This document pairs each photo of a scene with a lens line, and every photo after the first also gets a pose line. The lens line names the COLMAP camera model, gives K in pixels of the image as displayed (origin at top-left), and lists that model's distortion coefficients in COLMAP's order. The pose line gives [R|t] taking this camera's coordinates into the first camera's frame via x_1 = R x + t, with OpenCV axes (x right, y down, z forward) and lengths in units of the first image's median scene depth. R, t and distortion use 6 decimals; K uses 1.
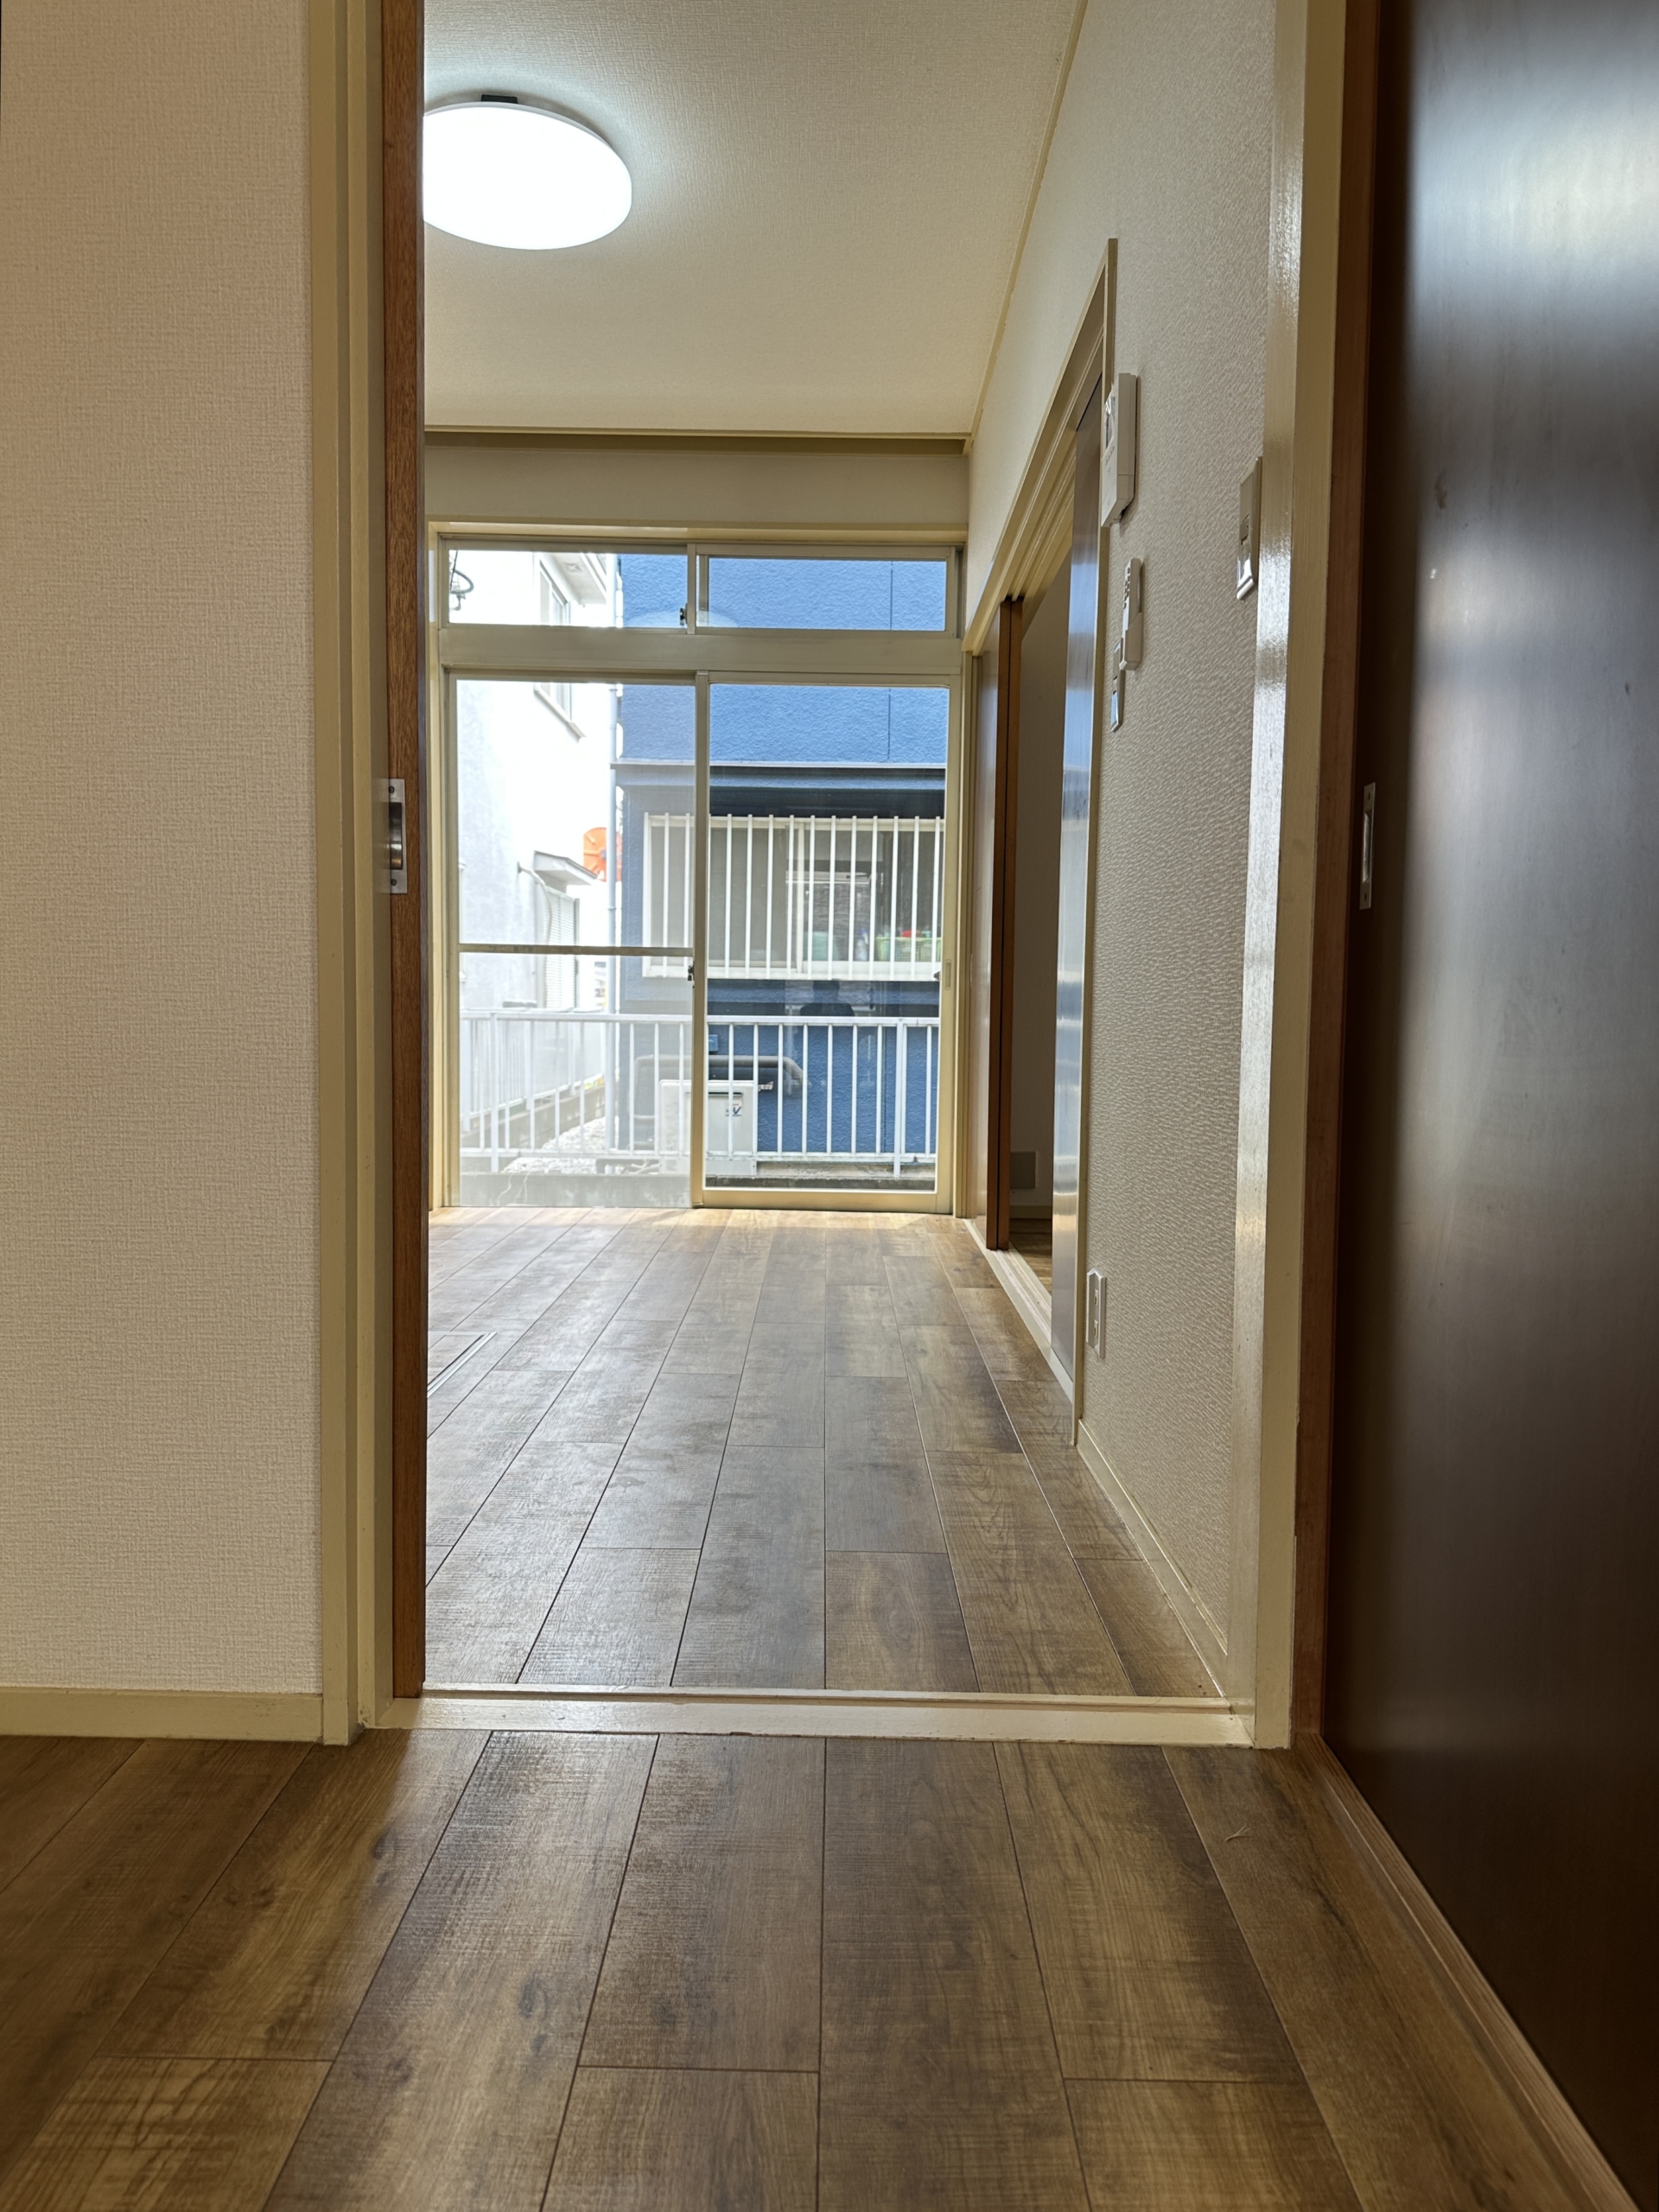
lens RADIAL K [[1551.1, 0, 829.0], [0, 1551.1, 1104.1], [0, 0, 1]] dist [0.044704, -0.056870]
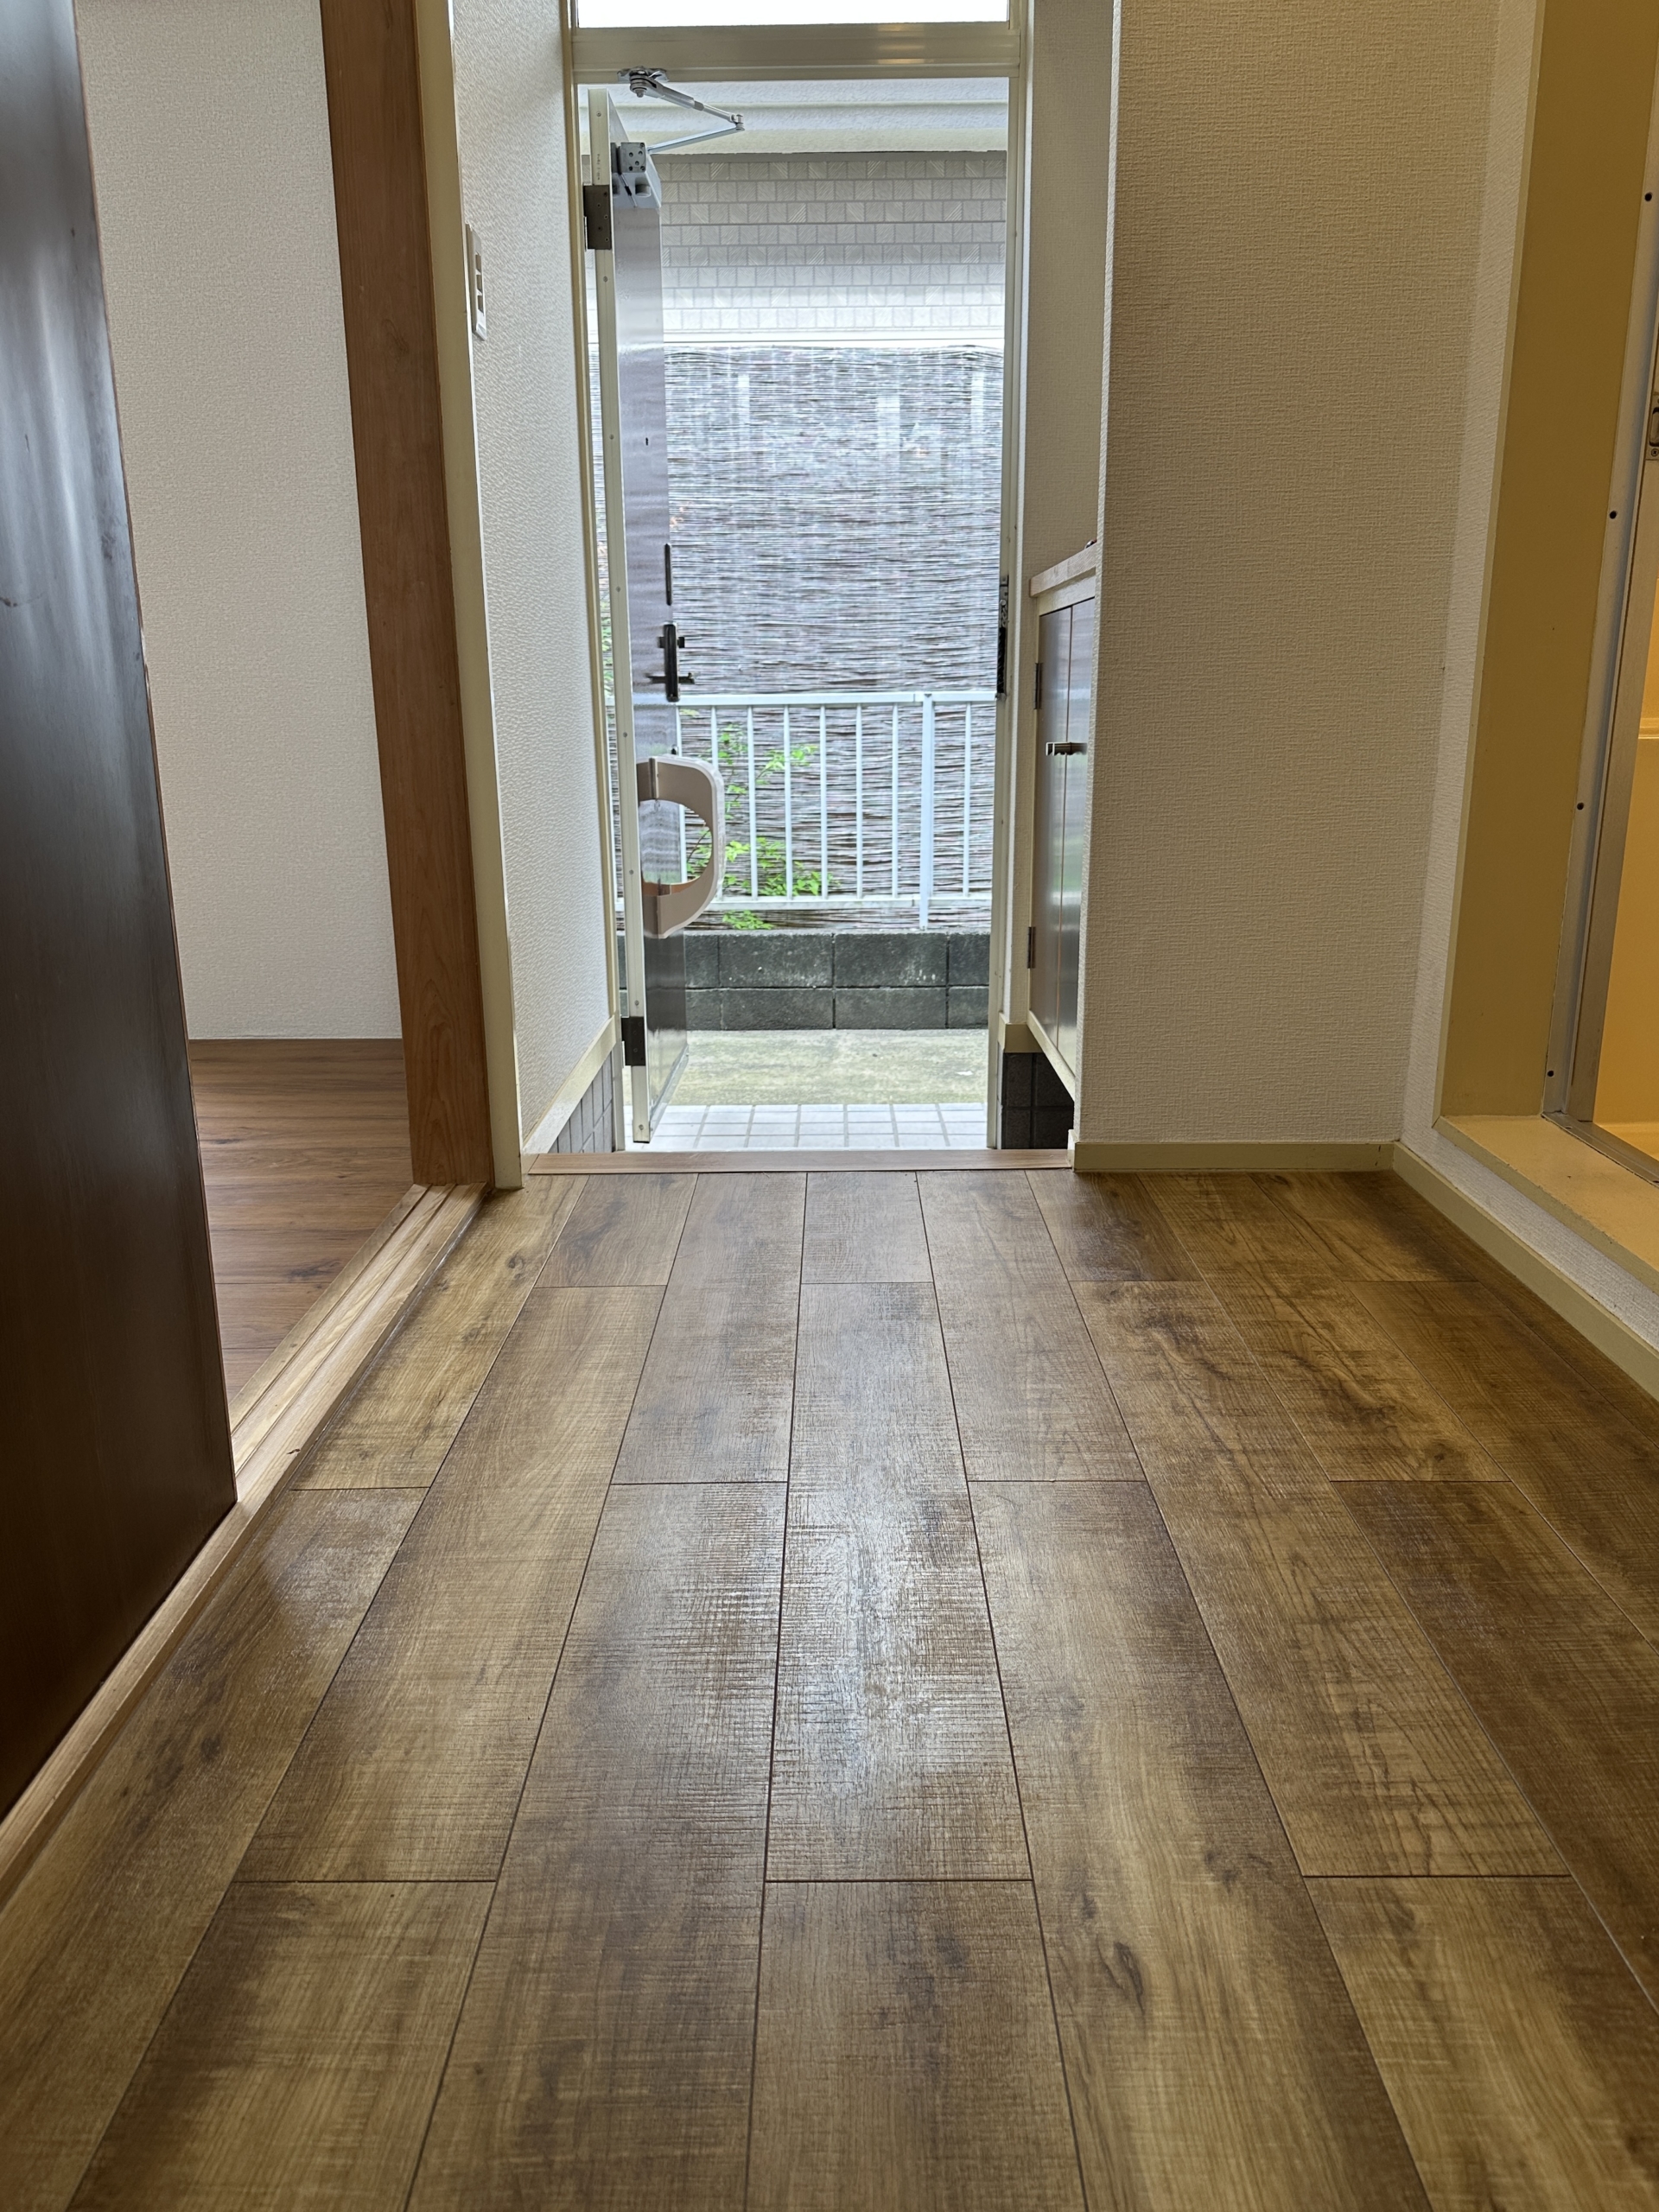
lens RADIAL K [[1551.1, 0, 821.0], [0, 1551.1, 1108.8], [0, 0, 1]] dist [0.044704, -0.056870]
pose [[-0.999968, -0.007584, 0.002544, -0.037988], [-0.006336, 0.945085, 0.326764, -0.101414], [-0.004883, 0.326738, -0.945102, 1.727511]]
